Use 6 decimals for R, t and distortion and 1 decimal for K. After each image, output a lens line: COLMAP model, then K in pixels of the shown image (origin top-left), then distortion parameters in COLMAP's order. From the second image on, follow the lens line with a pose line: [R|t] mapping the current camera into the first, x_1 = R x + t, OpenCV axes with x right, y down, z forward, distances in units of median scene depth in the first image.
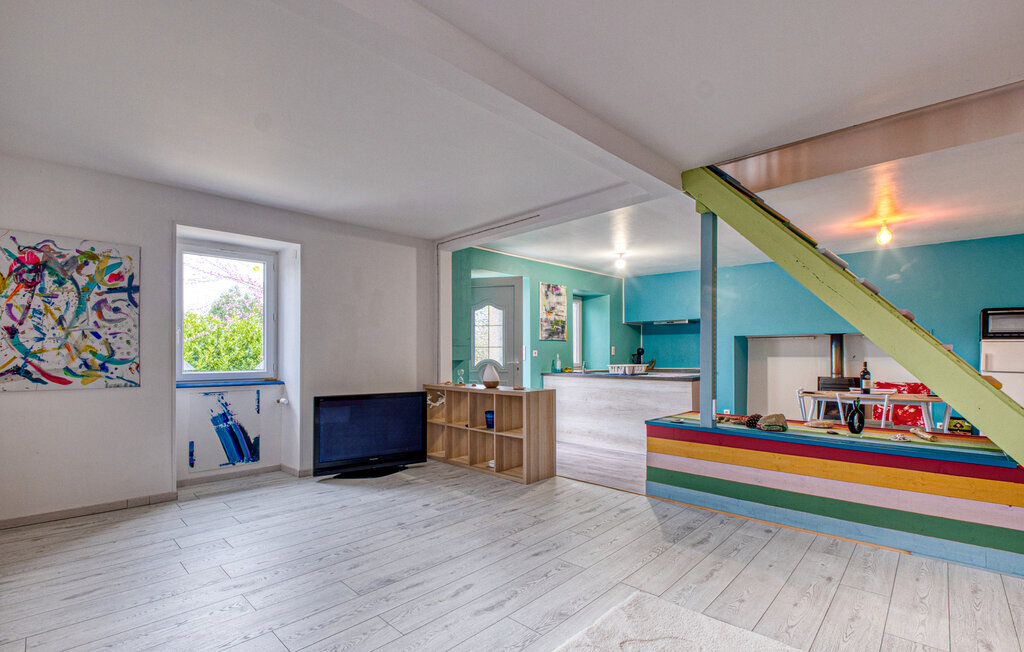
lens RADIAL K [[462.8, 0, 510.8], [0, 462.8, 359.3], [0, 0, 1]] dist [-0.010708, -0.009189]
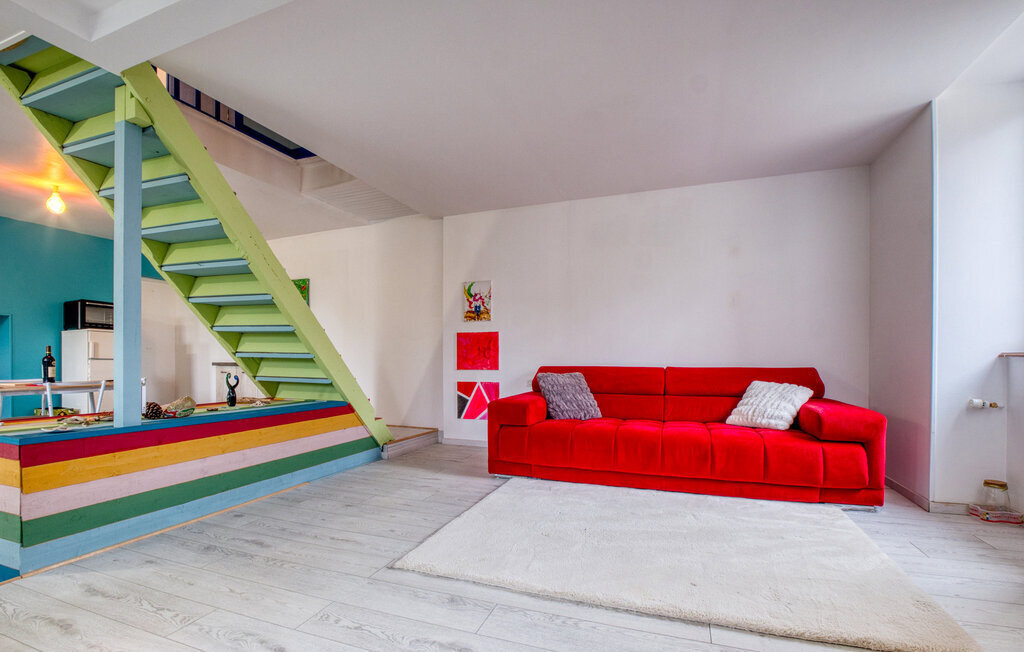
lens RADIAL K [[462.8, 0, 510.8], [0, 462.8, 359.3], [0, 0, 1]] dist [-0.010708, -0.009189]
pose [[-0.399076, 0.000892, 0.916917, -0.227598], [0.010592, 0.999937, 0.003637, 0.024823], [-0.916856, 0.011163, -0.399061, 0.375447]]
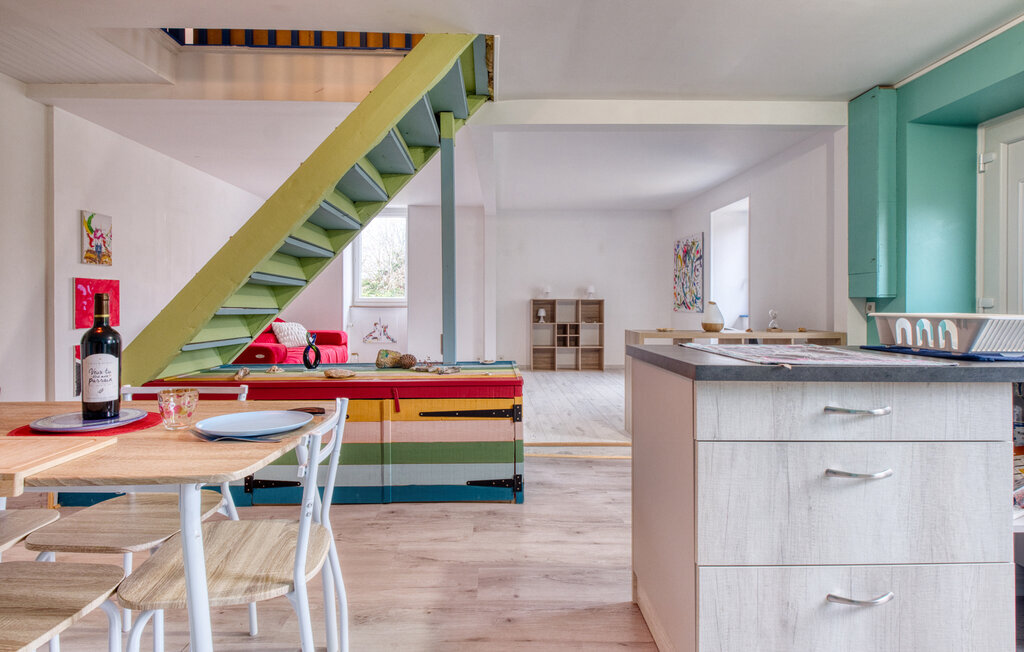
lens RADIAL K [[501.9, 0, 500.4], [0, 501.9, 306.3], [0, 0, 1]] dist [-0.019469, -0.000126]
pose [[-0.709784, 0.008427, -0.704369, 0.551986], [-0.005422, 0.999833, 0.017426, 0.004083], [0.704399, 0.016188, -0.709620, 0.919646]]
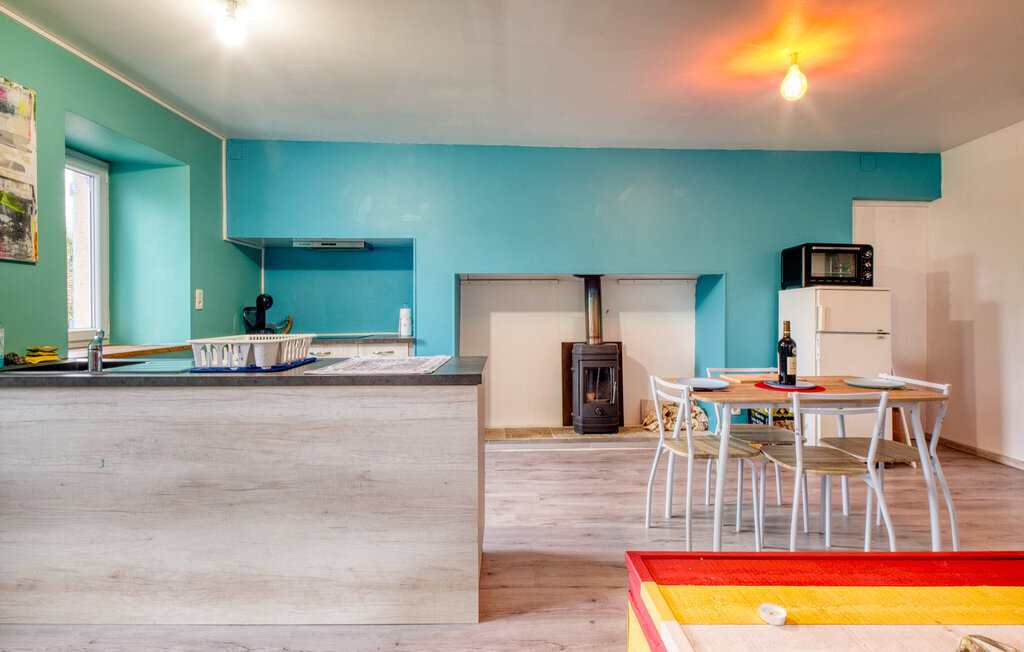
lens RADIAL K [[511.8, 0, 509.9], [0, 511.8, 318.0], [0, 0, 1]] dist [-0.008415, -0.001322]
pose [[0.711889, -0.011594, 0.702196, 0.112874], [0.007101, 0.999931, 0.009310, -0.003584], [-0.702256, -0.001642, 0.711923, 0.554874]]
